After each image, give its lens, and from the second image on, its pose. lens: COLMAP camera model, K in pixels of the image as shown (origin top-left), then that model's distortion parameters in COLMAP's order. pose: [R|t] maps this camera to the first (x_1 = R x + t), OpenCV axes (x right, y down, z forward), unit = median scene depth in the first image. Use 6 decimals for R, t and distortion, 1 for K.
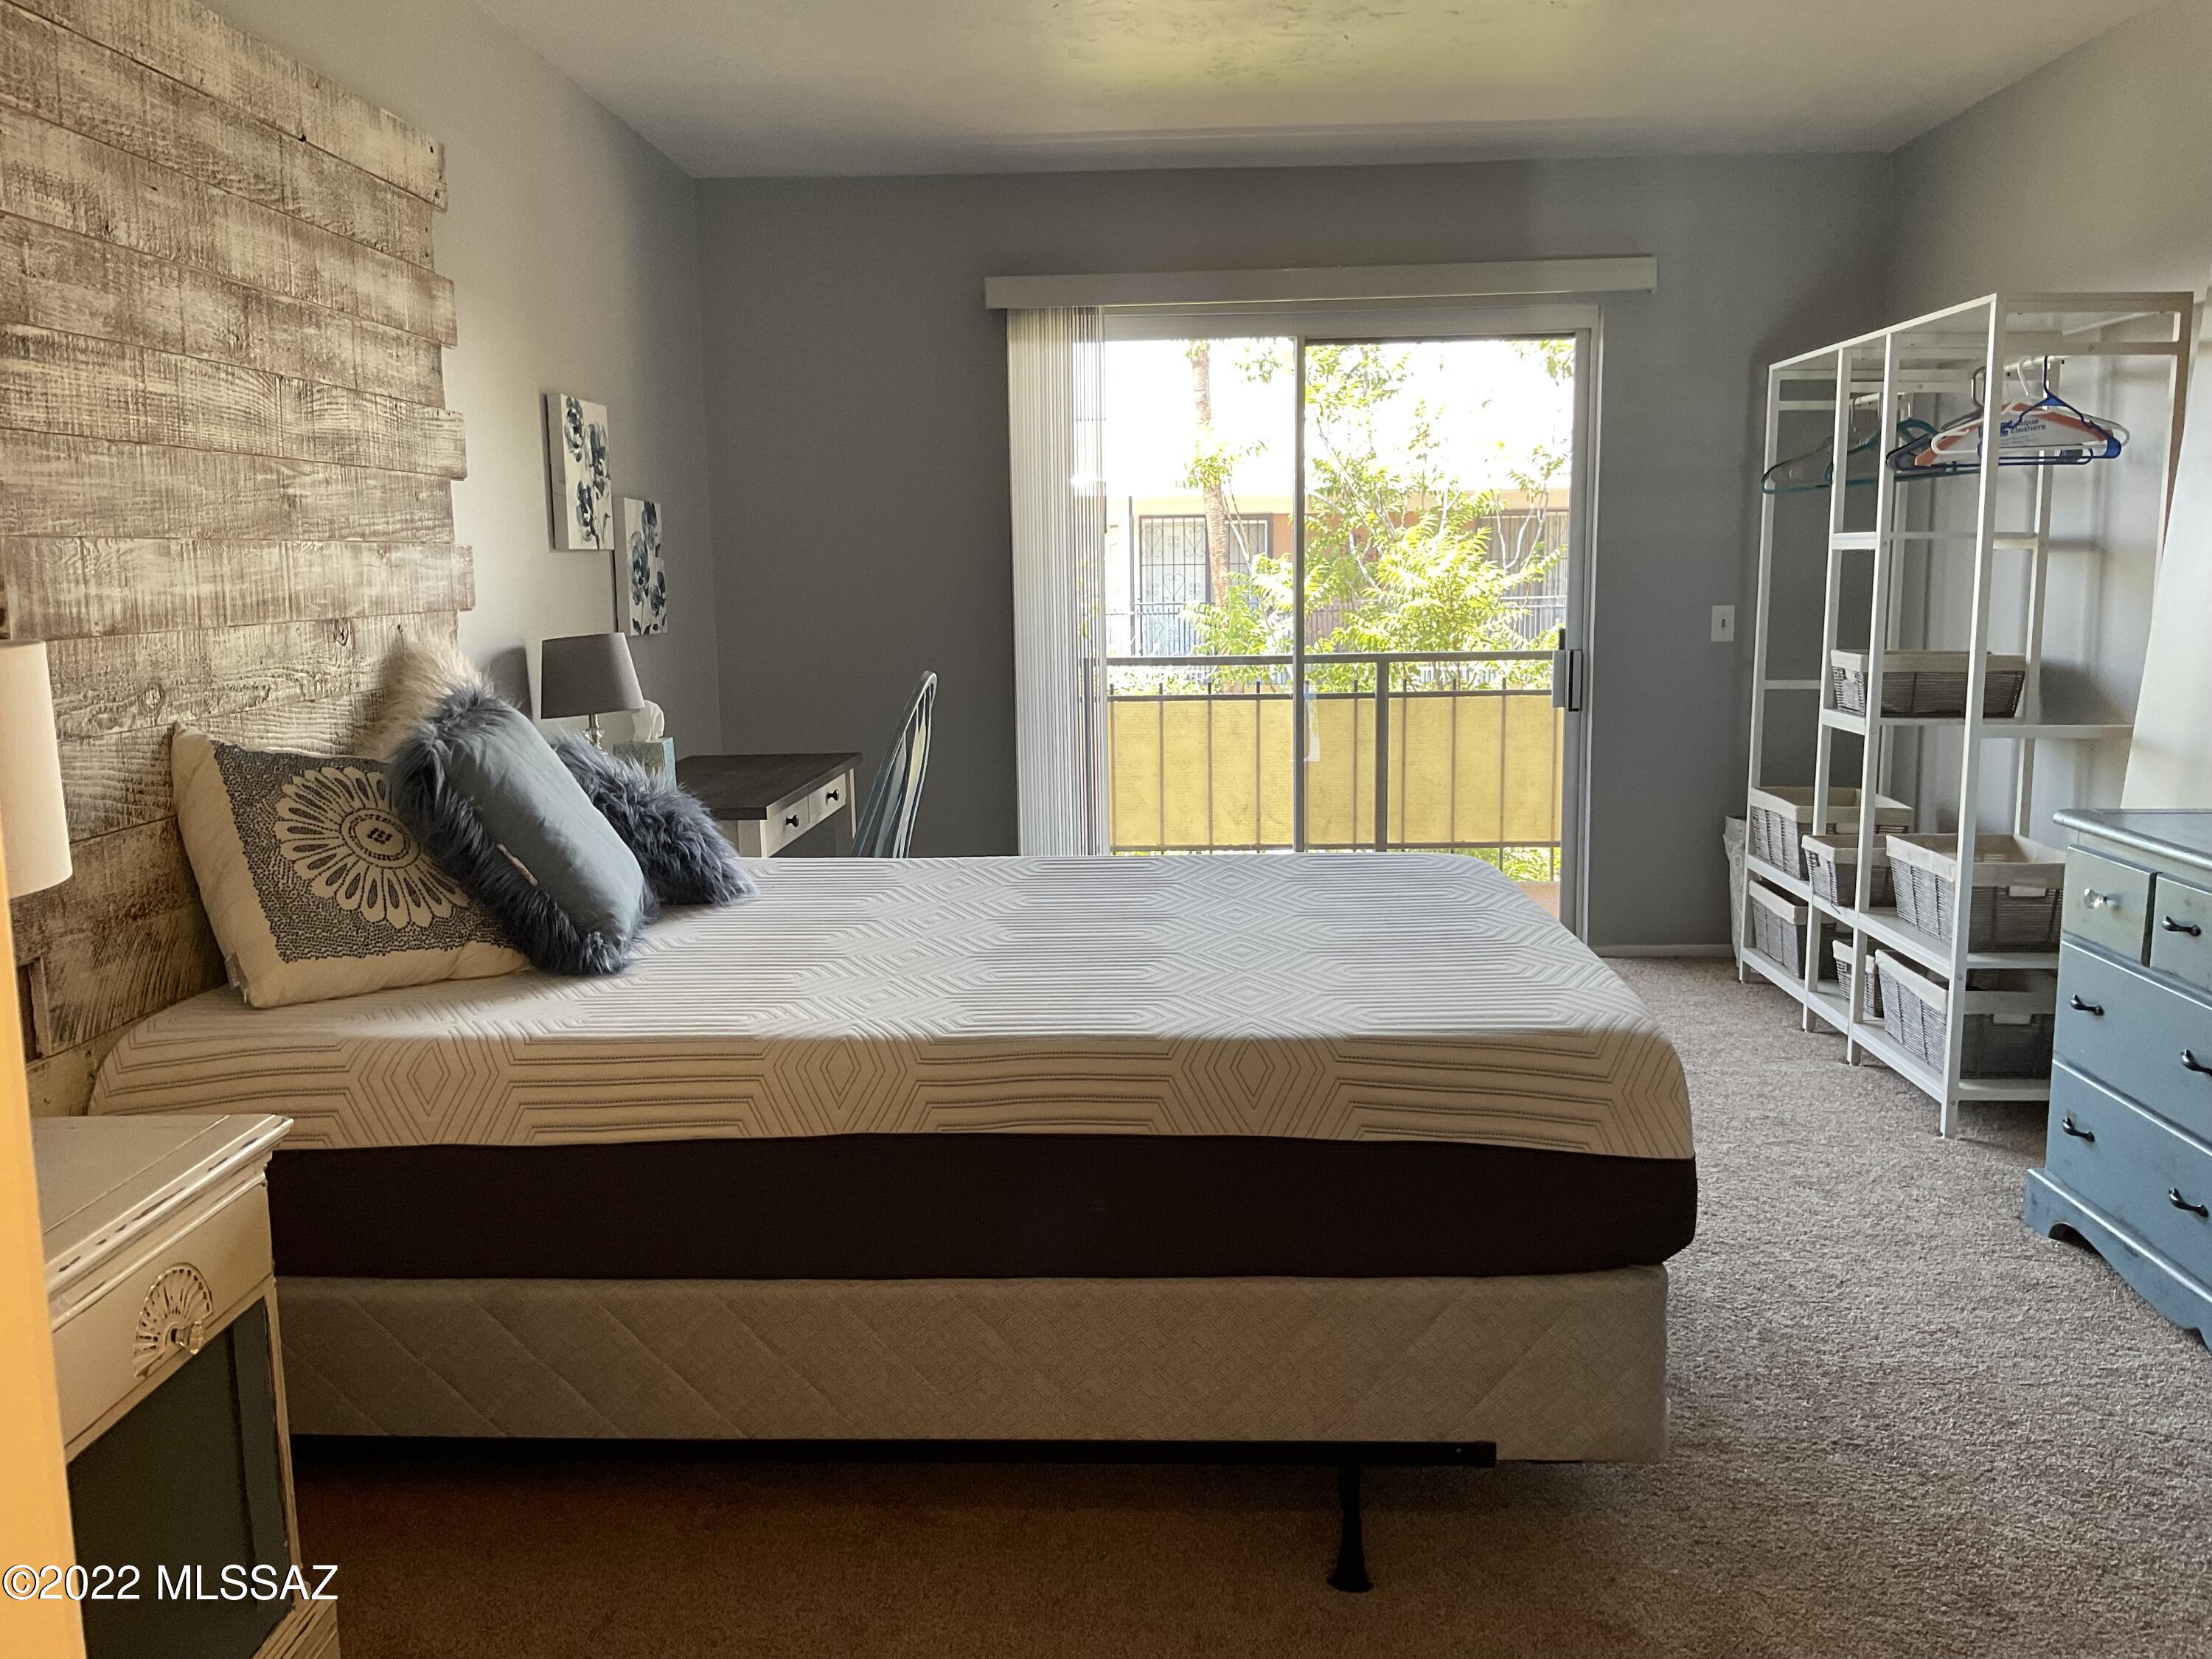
lens RADIAL K [[1825.8, 0, 1107.5], [0, 1825.8, 826.3], [0, 0, 1]] dist [0.071819, -0.118392]
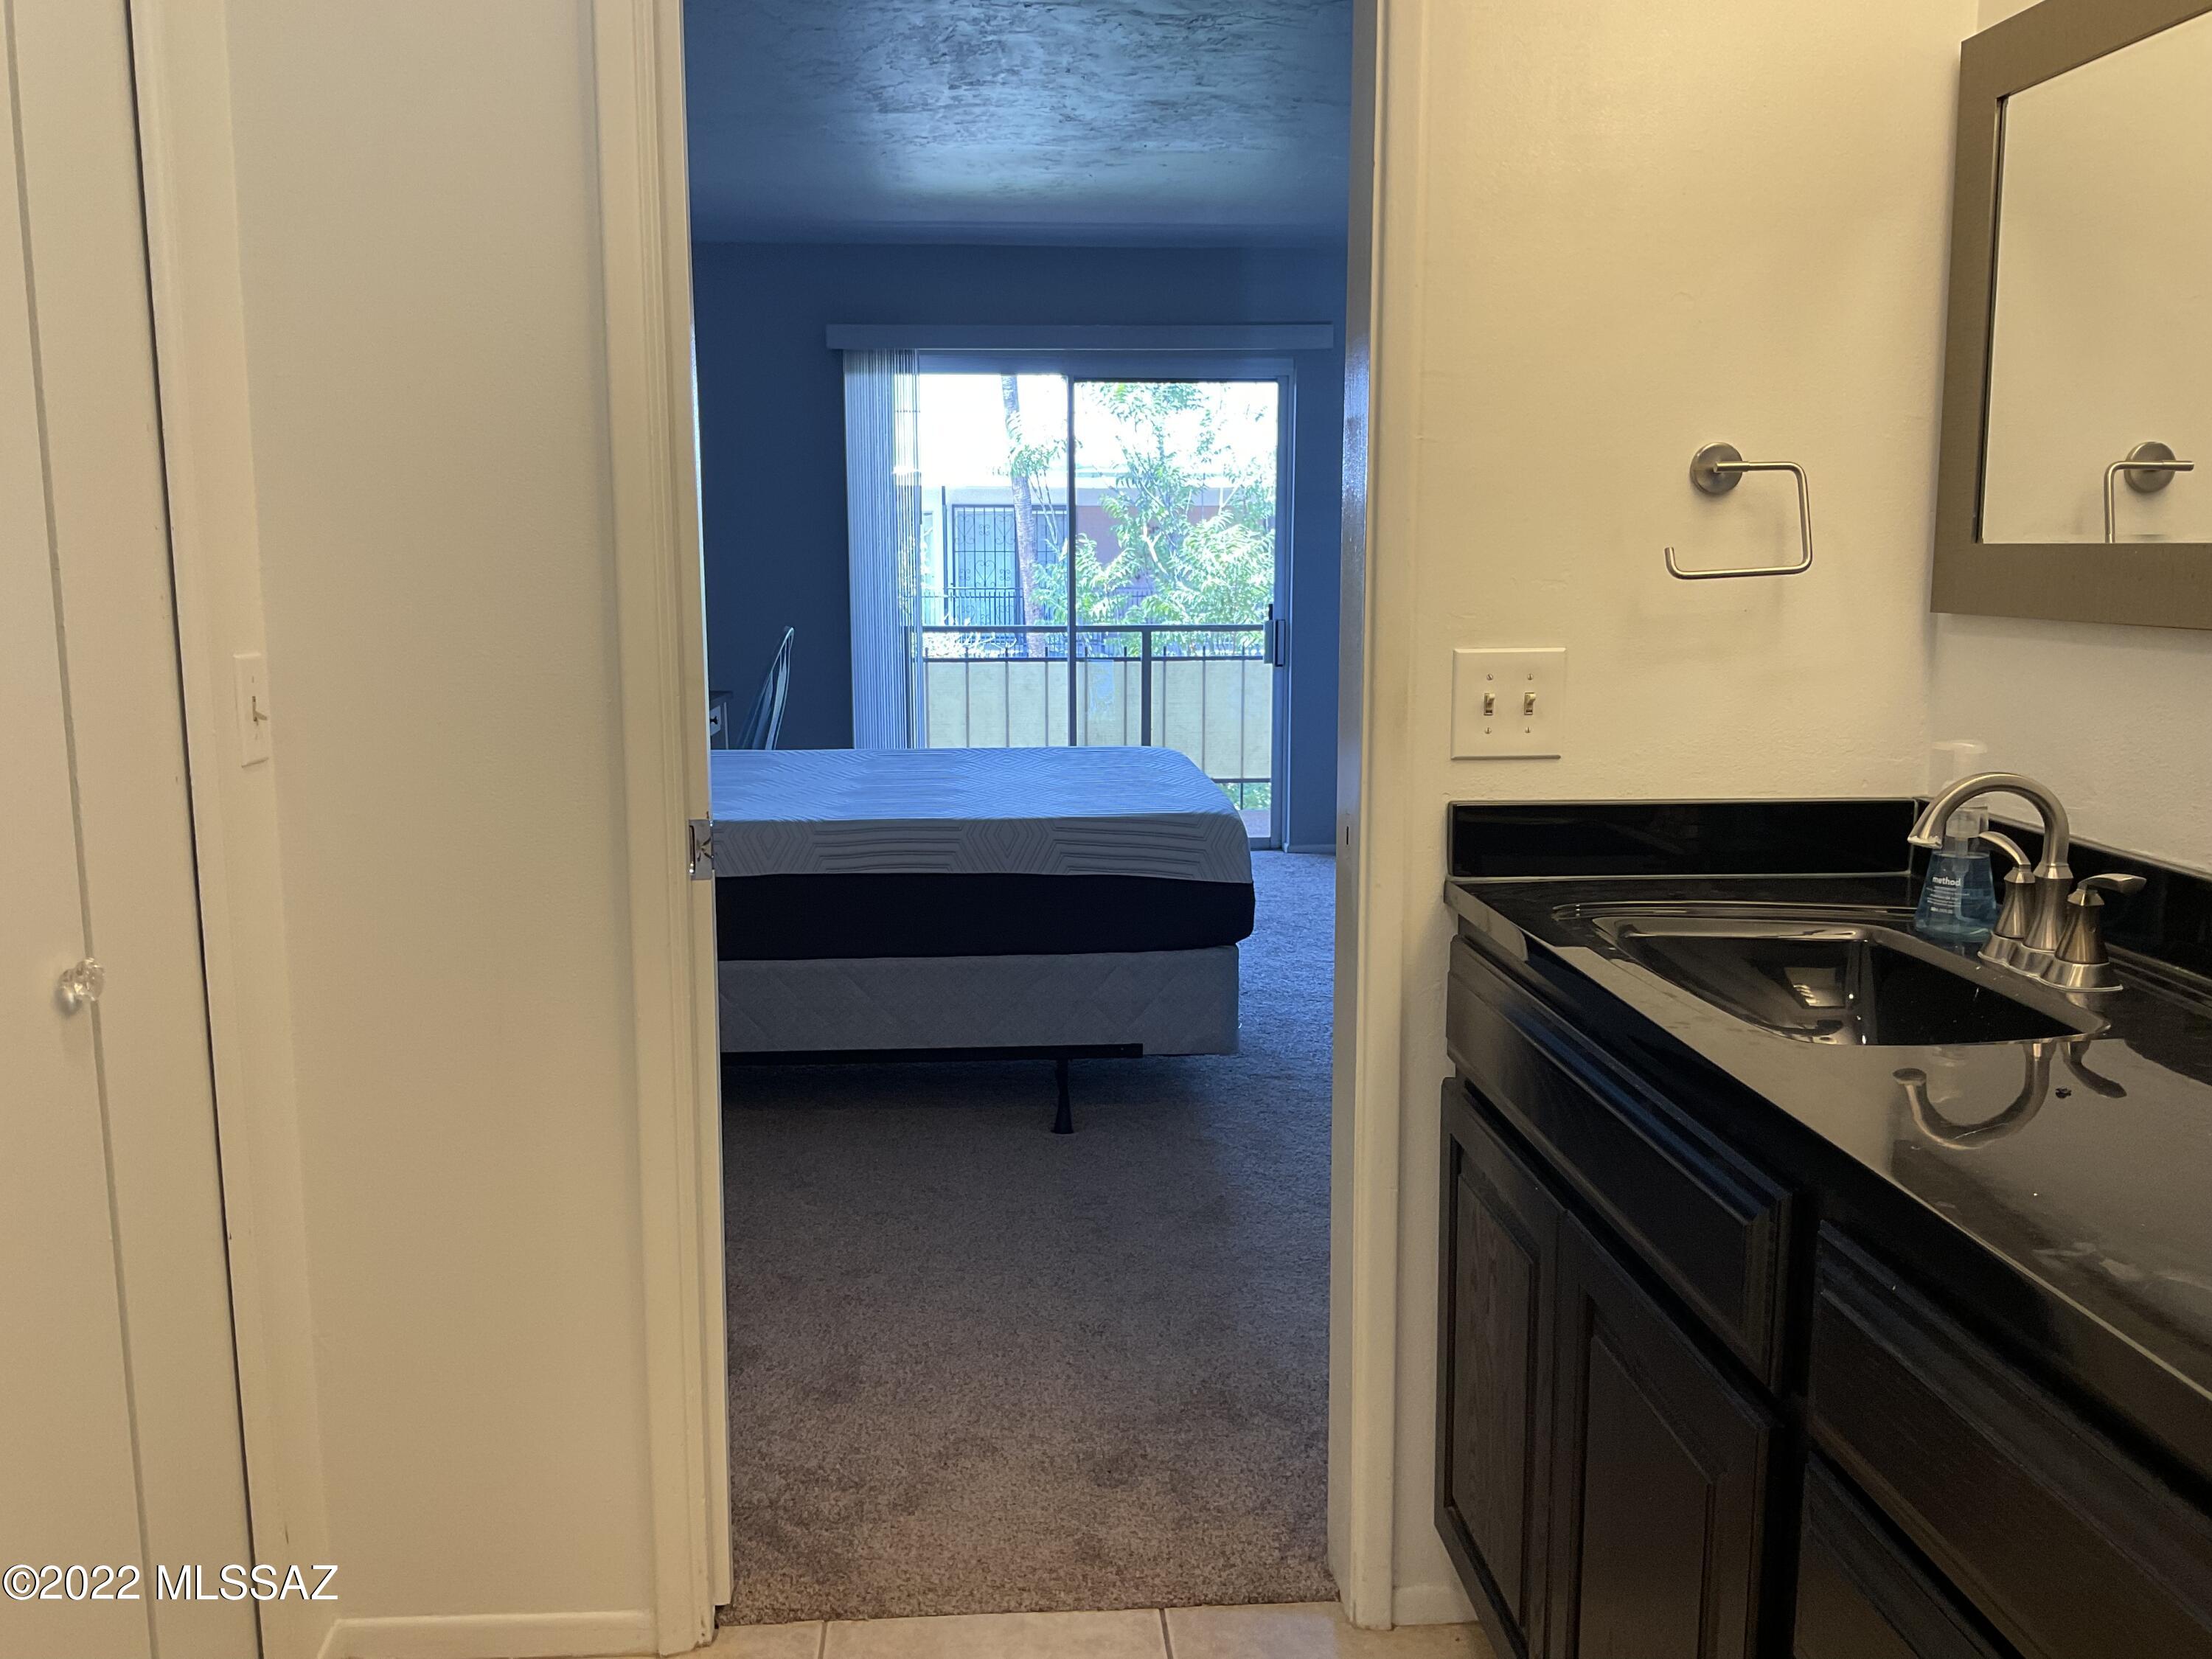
lens RADIAL K [[1825.8, 0, 1114.3], [0, 1825.8, 834.4], [0, 0, 1]] dist [0.071819, -0.118392]
pose [[0.994578, -0.002364, 0.103970, -0.000457], [0.001228, 0.999939, 0.010988, 0.093562], [-0.103990, -0.010800, 0.994520, -0.636016]]
